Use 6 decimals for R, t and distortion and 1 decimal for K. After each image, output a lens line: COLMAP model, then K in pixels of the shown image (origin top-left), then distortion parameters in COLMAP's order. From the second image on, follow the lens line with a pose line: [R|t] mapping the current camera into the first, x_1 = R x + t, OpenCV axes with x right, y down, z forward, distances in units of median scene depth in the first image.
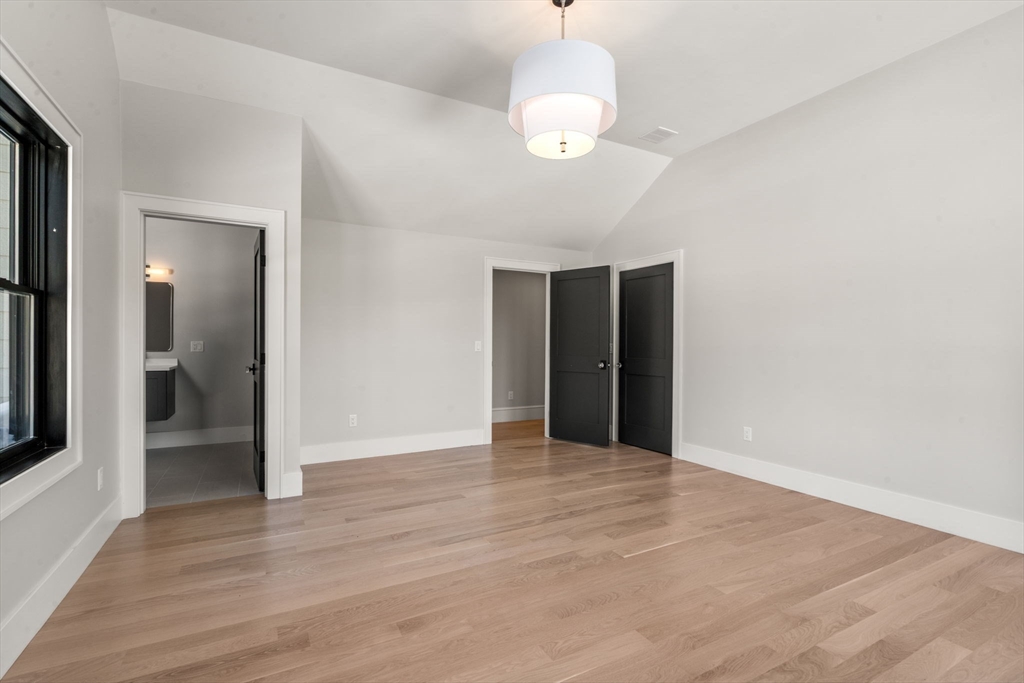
lens RADIAL K [[471.7, 0, 513.8], [0, 471.7, 341.5], [0, 0, 1]] dist [-0.000592, -0.000015]
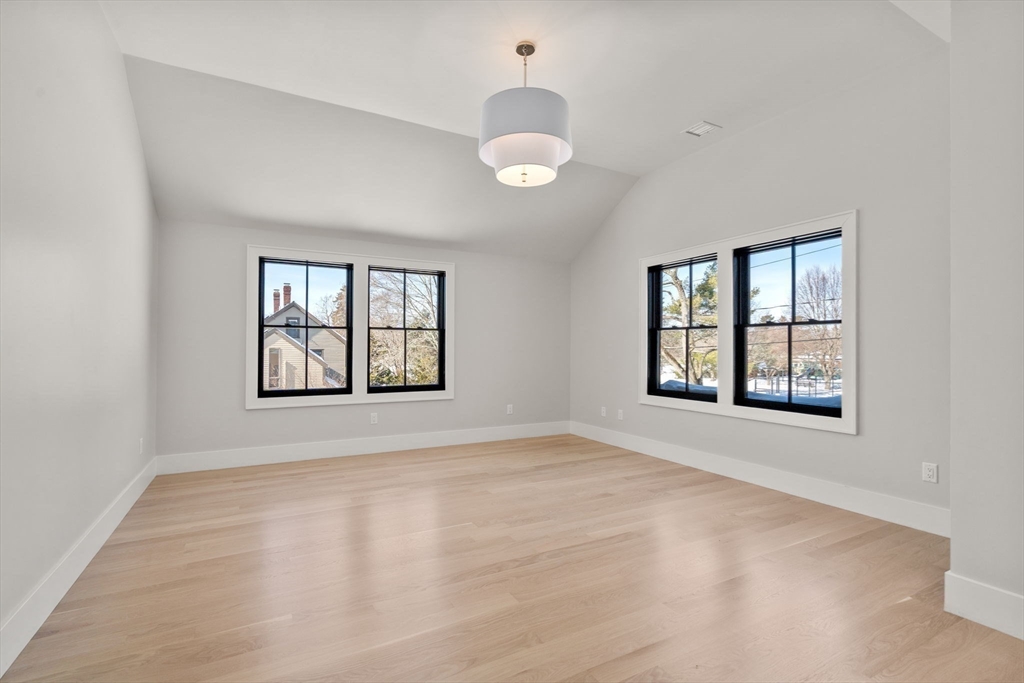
lens RADIAL K [[471.7, 0, 513.8], [0, 471.7, 341.5], [0, 0, 1]] dist [-0.000592, -0.000015]
pose [[-0.999925, -0.012177, 0.001518, 0.121924], [-0.012200, 0.999797, -0.016018, 0.004851], [-0.001323, -0.016036, -0.999871, 2.120964]]
